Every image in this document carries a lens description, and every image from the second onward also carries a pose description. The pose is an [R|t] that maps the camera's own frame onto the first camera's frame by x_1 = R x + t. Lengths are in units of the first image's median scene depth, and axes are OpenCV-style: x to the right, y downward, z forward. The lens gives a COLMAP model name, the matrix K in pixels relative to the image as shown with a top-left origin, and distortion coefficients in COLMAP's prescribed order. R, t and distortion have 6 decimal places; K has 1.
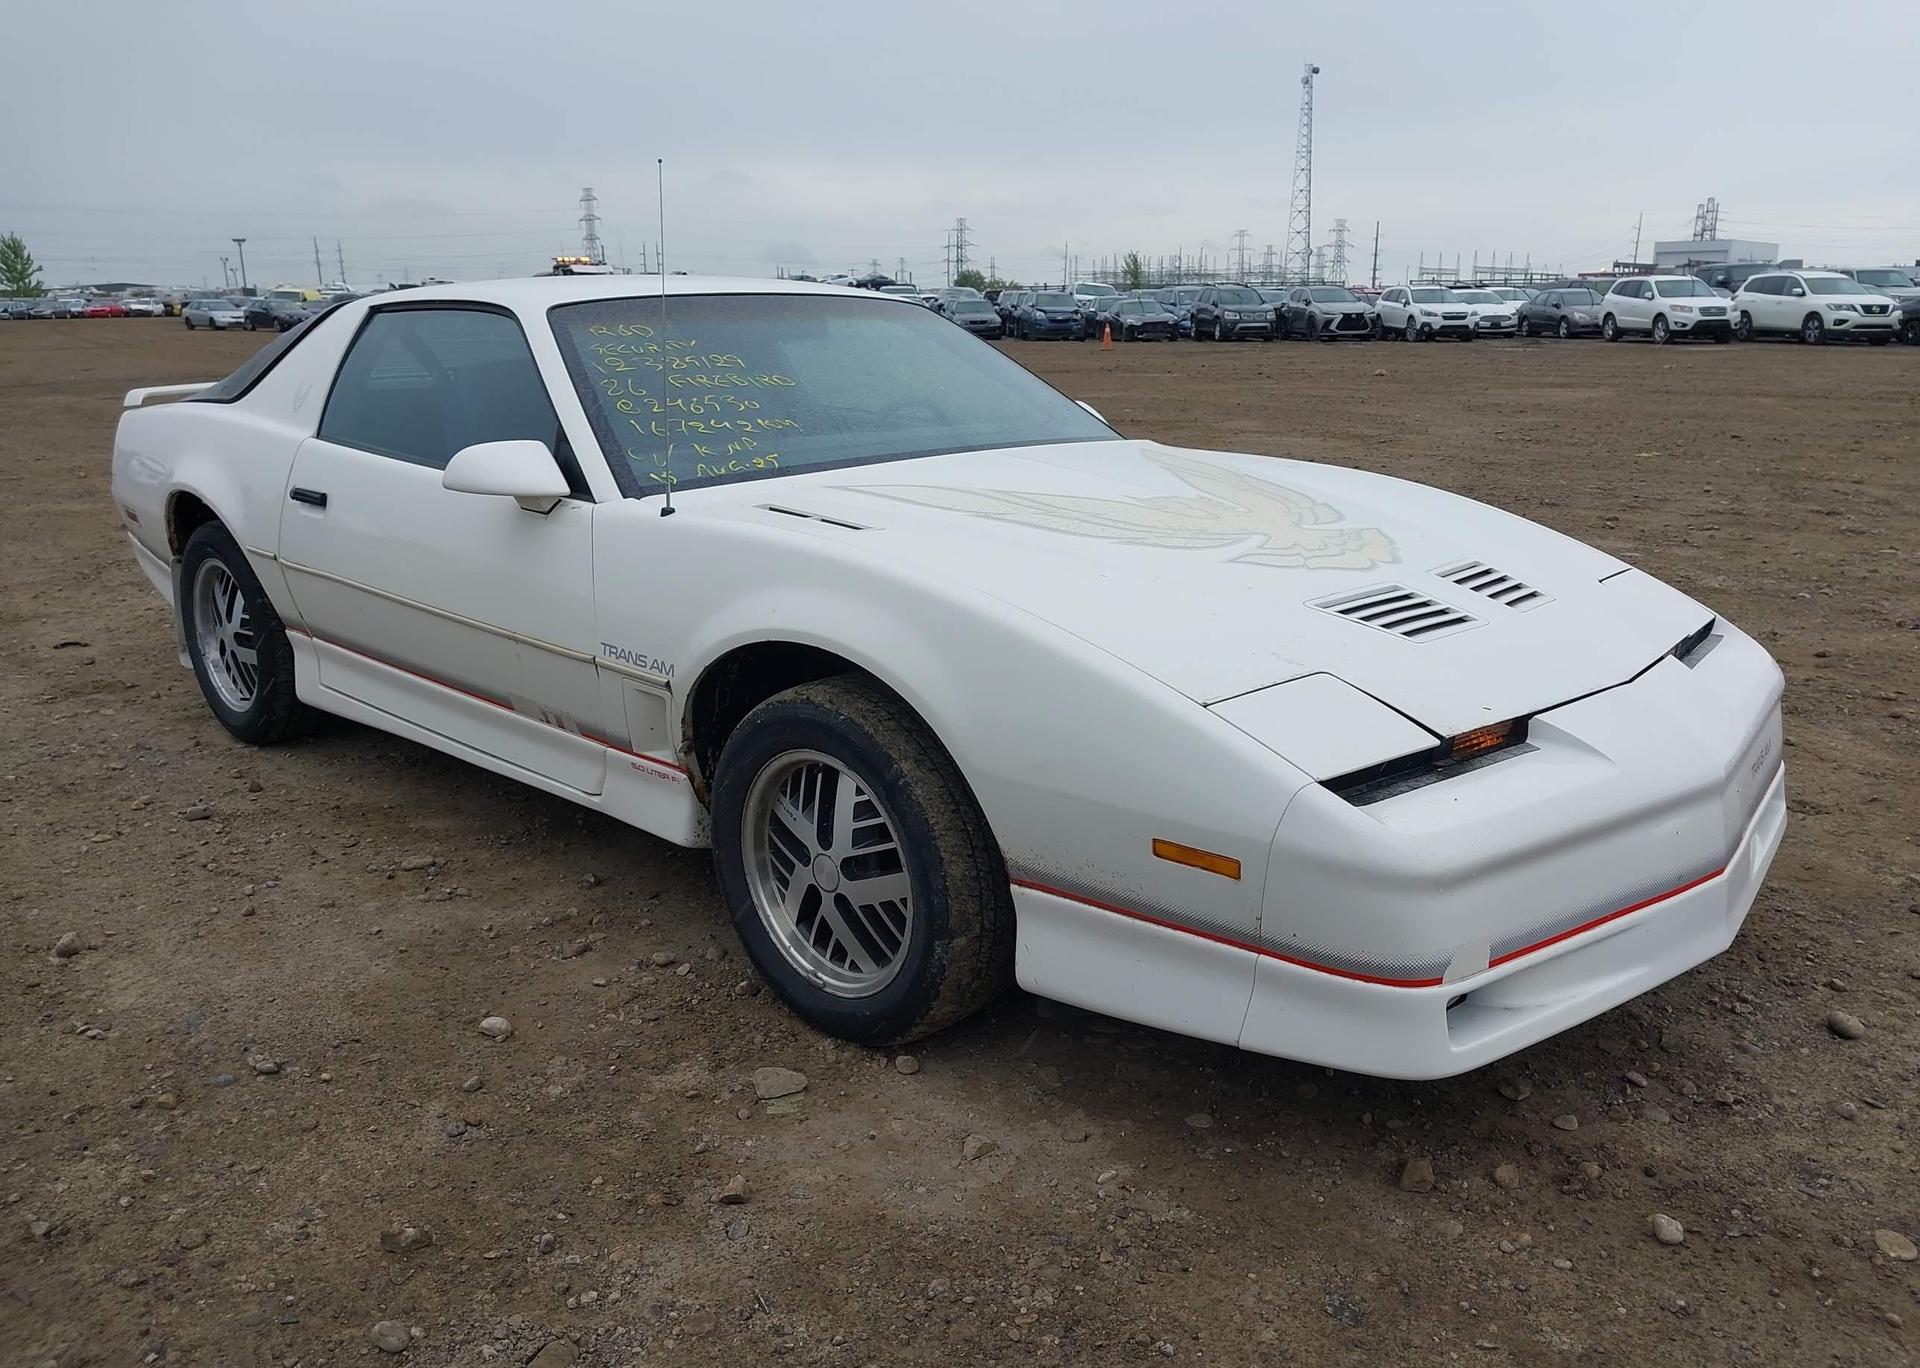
lens RADIAL K [[1499.2, 0, 961.2], [0, 1499.2, 692.9], [0, 0, 1]] dist [0.070090, -0.098493]
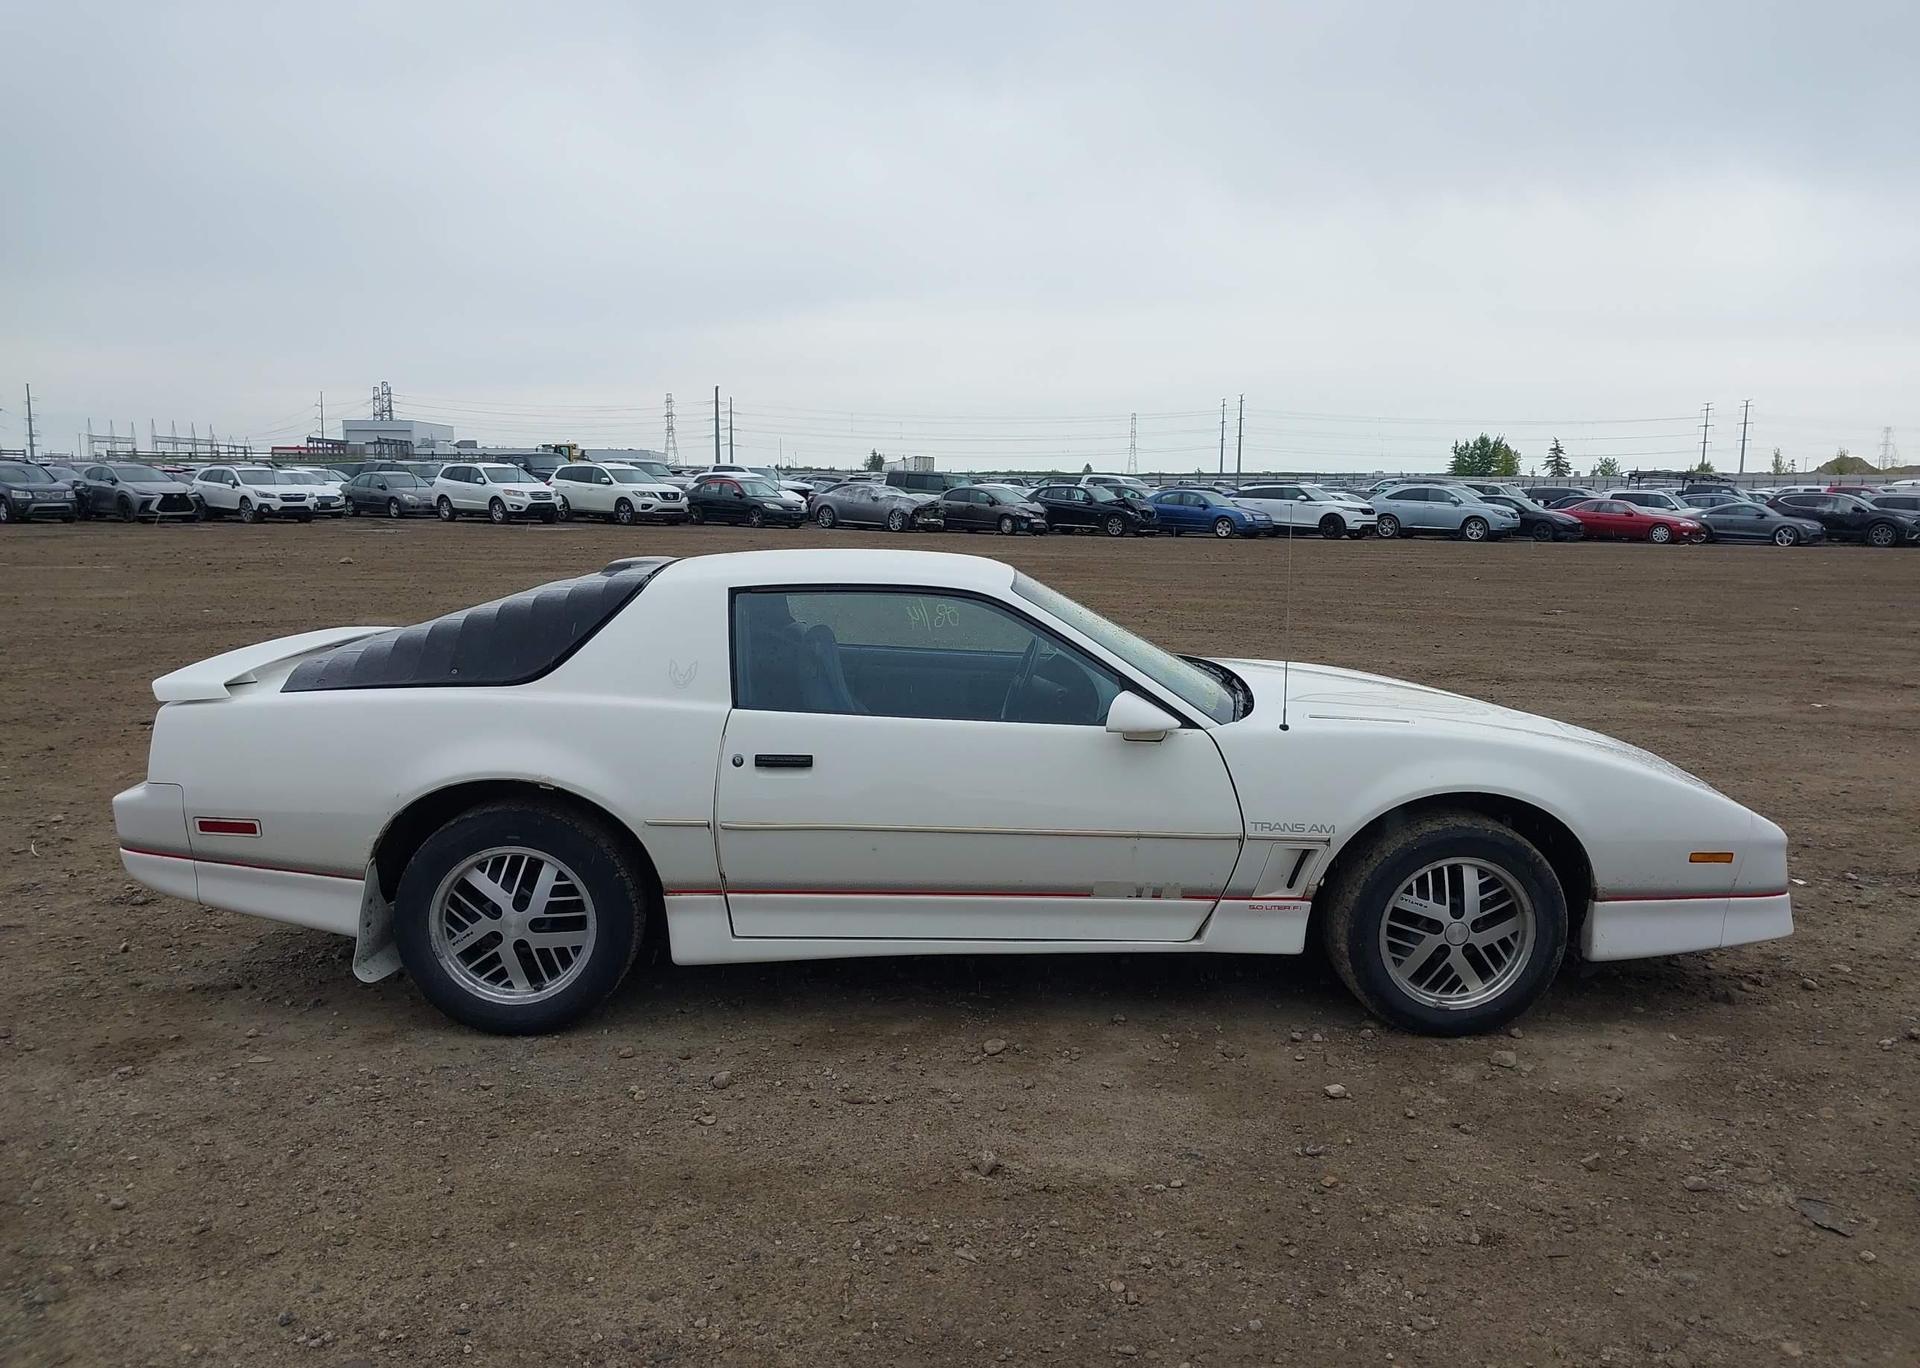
lens RADIAL K [[1499.2, 0, 970.8], [0, 1499.2, 687.7], [0, 0, 1]] dist [0.070090, -0.098493]
pose [[0.687880, -0.088895, 0.720360, -0.197309], [0.169098, 0.984789, -0.039947, -0.020344], [-0.705852, 0.149290, 0.692449, 0.024095]]
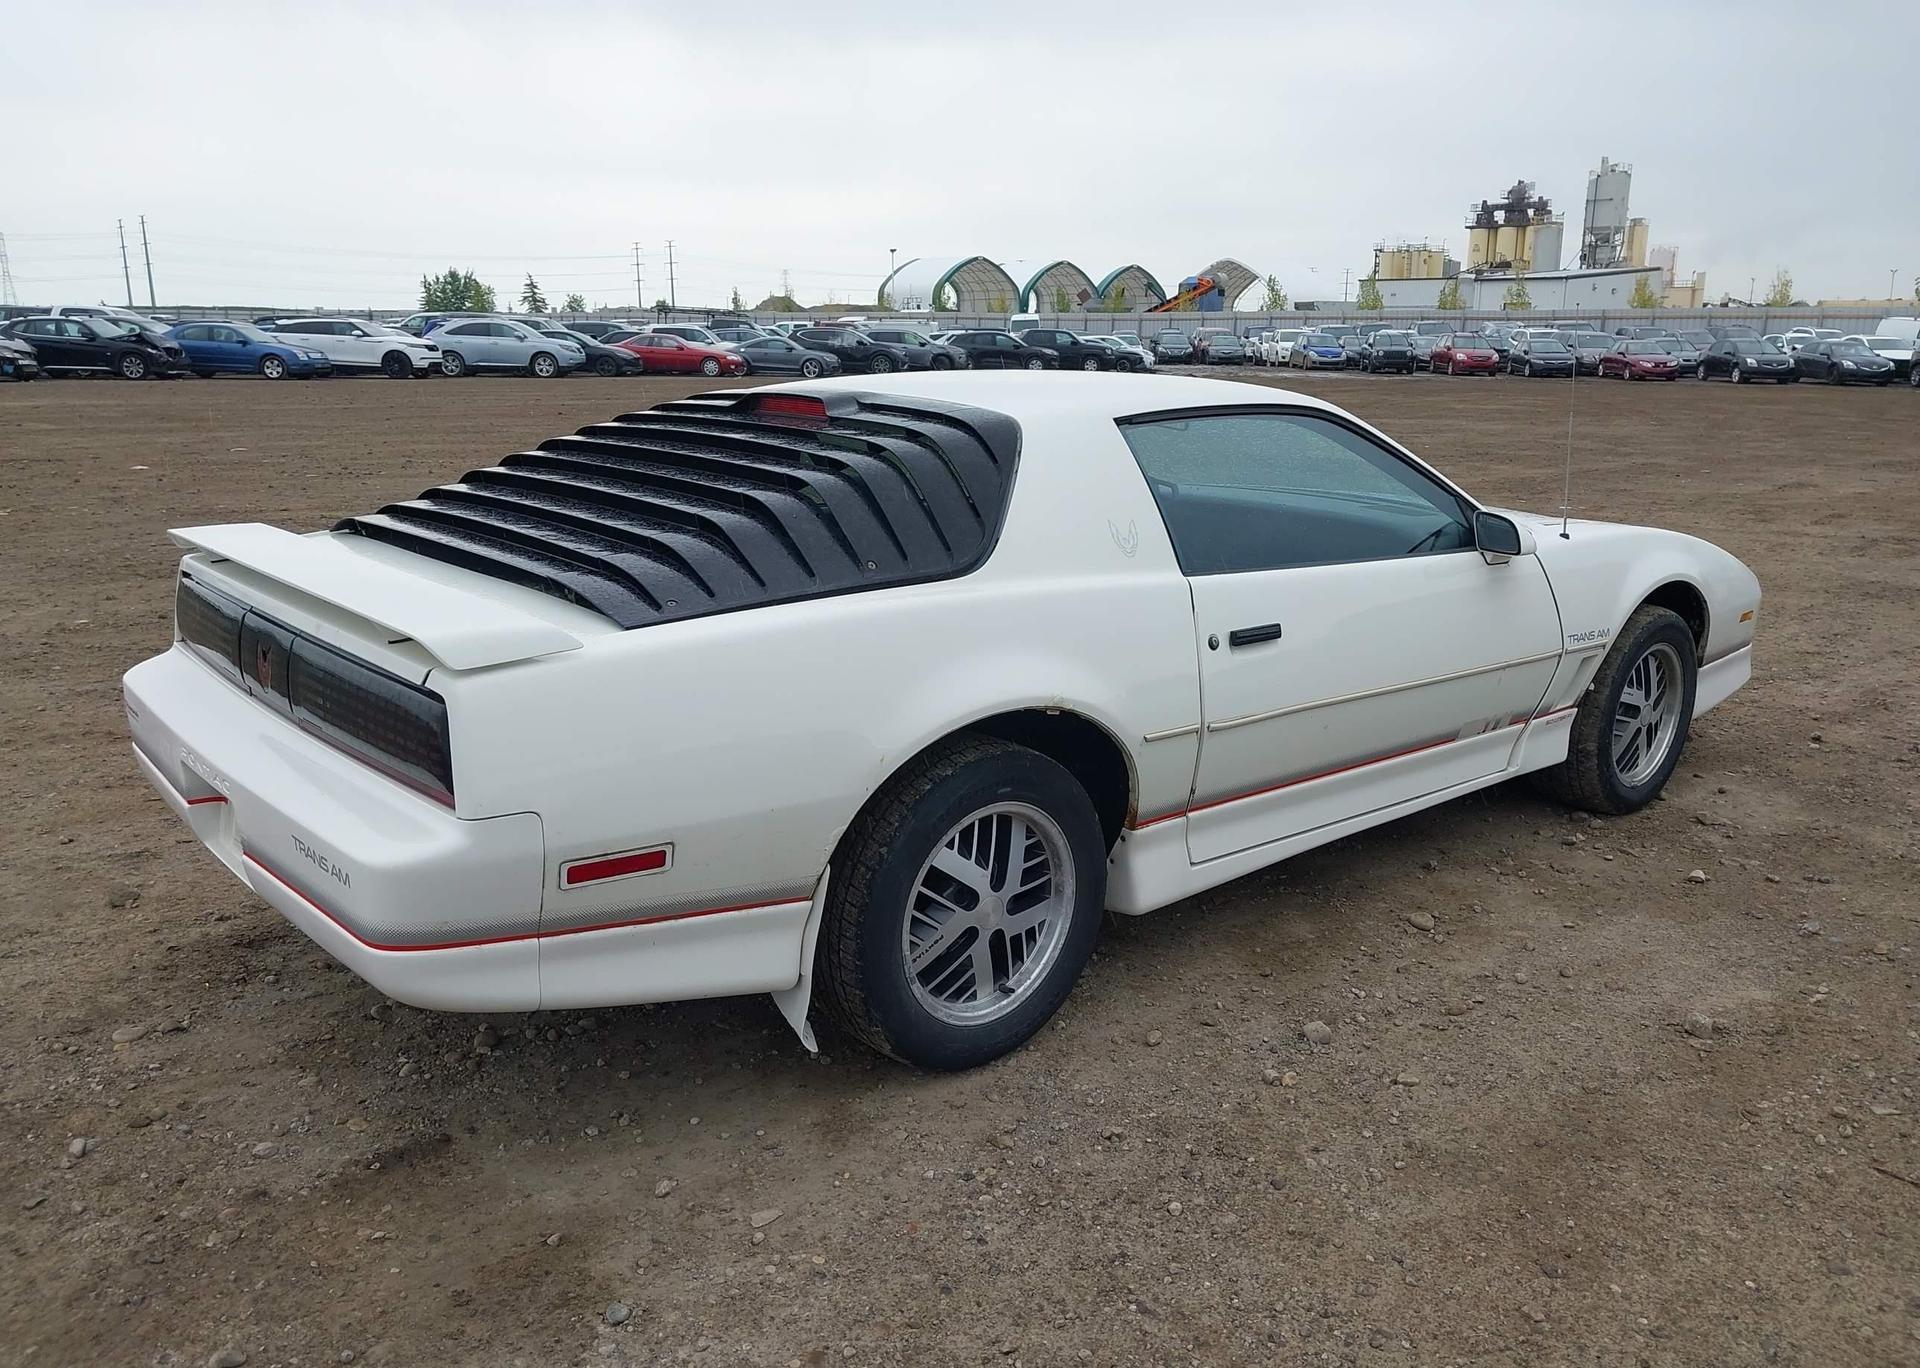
lens RADIAL K [[1499.2, 0, 974.9], [0, 1499.2, 694.7], [0, 0, 1]] dist [0.070090, -0.098493]
pose [[0.092543, -0.232134, 0.968271, -0.228451], [0.242350, 0.948452, 0.204220, -0.055376], [-0.965765, 0.215761, 0.144030, 0.183216]]
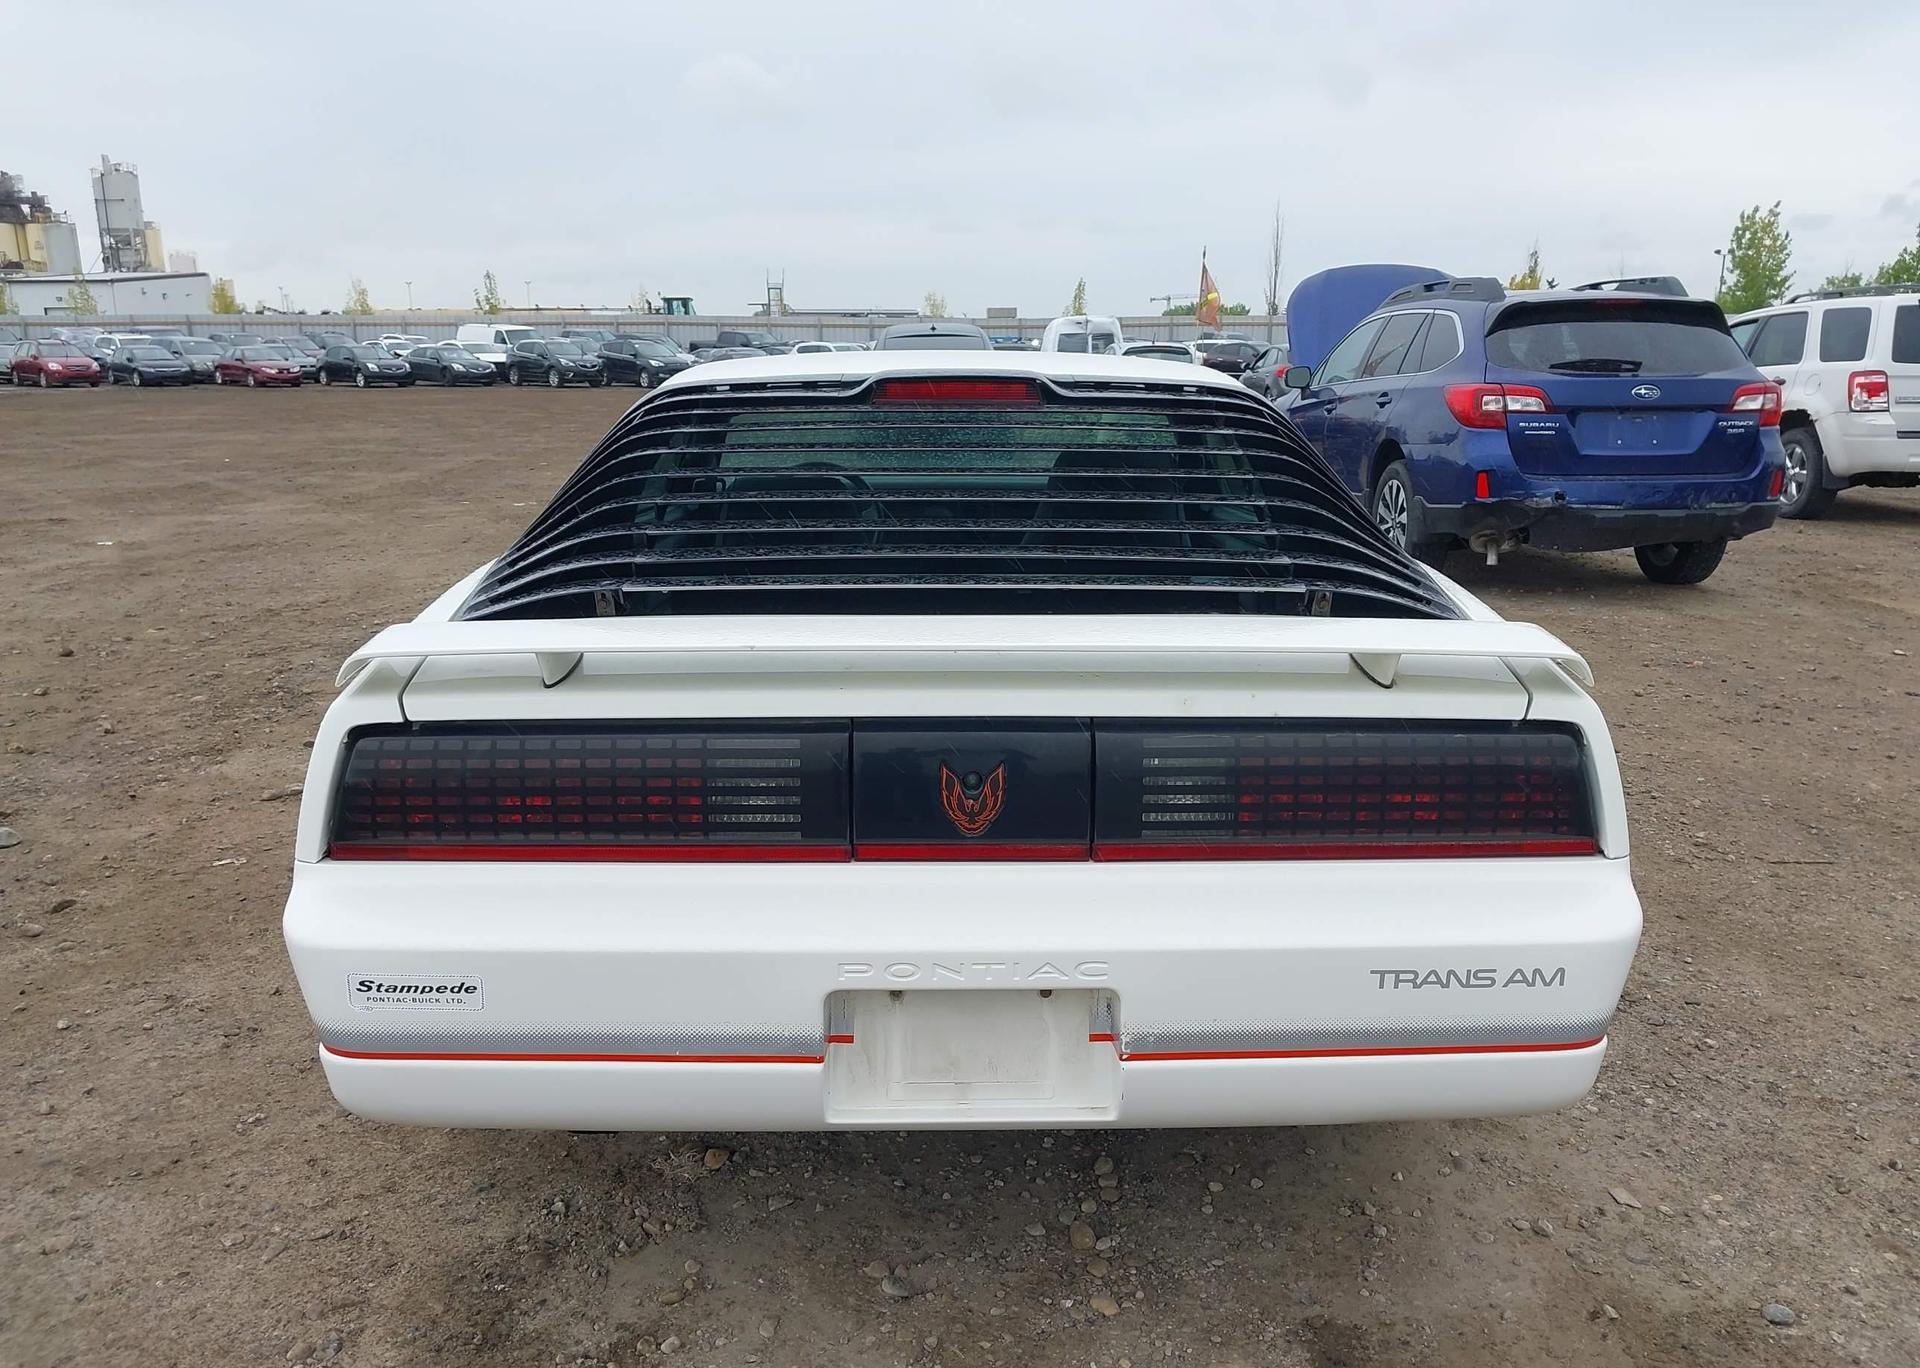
lens RADIAL K [[1499.2, 0, 990.8], [0, 1499.2, 669.9], [0, 0, 1]] dist [0.070090, -0.098493]
pose [[-0.722580, -0.145119, 0.675883, -0.164398], [0.175353, 0.907262, 0.382267, -0.088354], [-0.668677, 0.394736, -0.630122, 0.315786]]
